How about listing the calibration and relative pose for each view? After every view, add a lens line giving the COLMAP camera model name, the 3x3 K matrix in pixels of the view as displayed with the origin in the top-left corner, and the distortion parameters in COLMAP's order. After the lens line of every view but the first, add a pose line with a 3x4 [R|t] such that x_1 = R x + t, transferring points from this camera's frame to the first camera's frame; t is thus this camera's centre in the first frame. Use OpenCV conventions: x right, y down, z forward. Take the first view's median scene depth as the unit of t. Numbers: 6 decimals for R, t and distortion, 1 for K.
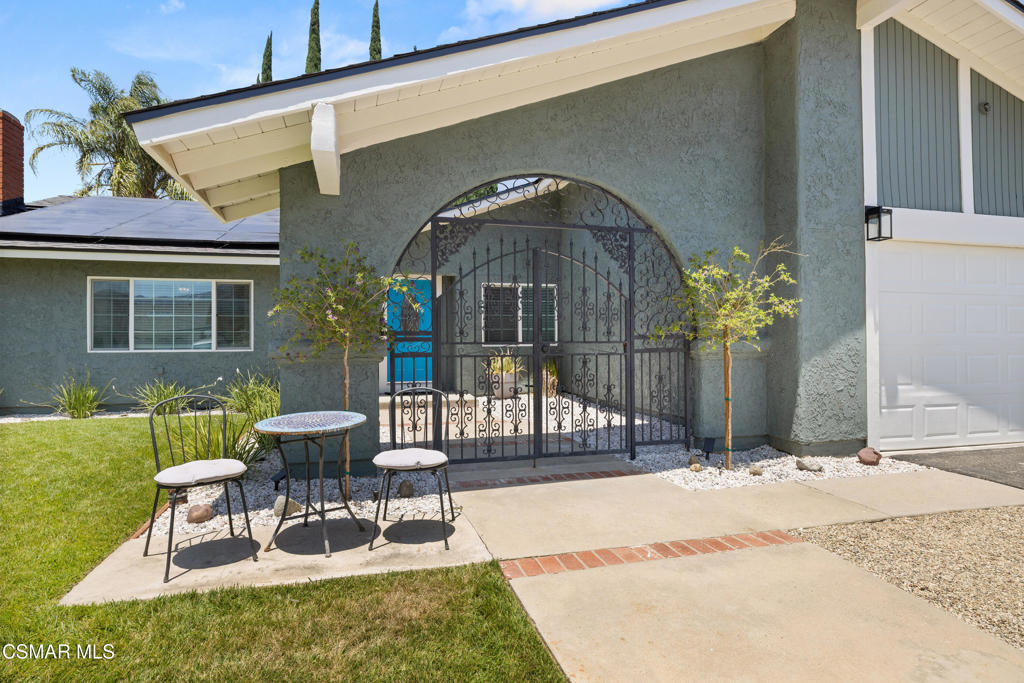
lens RADIAL K [[566.5, 0, 513.3], [0, 566.5, 334.0], [0, 0, 1]] dist [-0.005356, 0.000021]
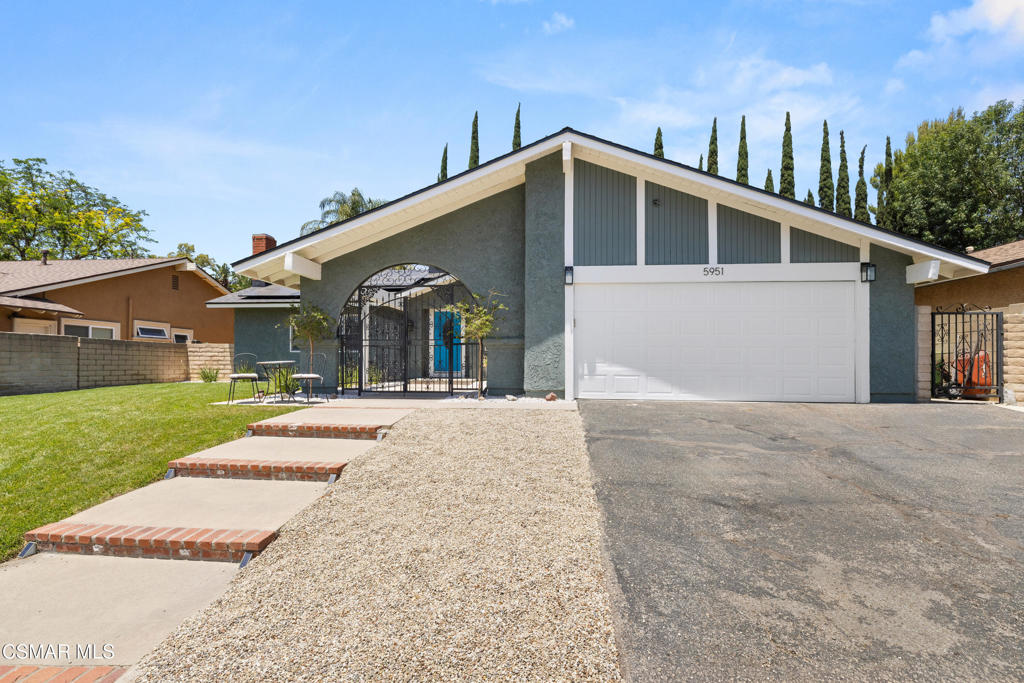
lens RADIAL K [[479.3, 0, 510.6], [0, 479.3, 348.6], [0, 0, 1]] dist [-0.005390, -0.000120]
pose [[0.932640, -0.001332, -0.360807, 1.030414], [-0.003079, 0.999927, -0.011649, 0.065016], [0.360796, 0.011975, 0.932568, -0.548463]]
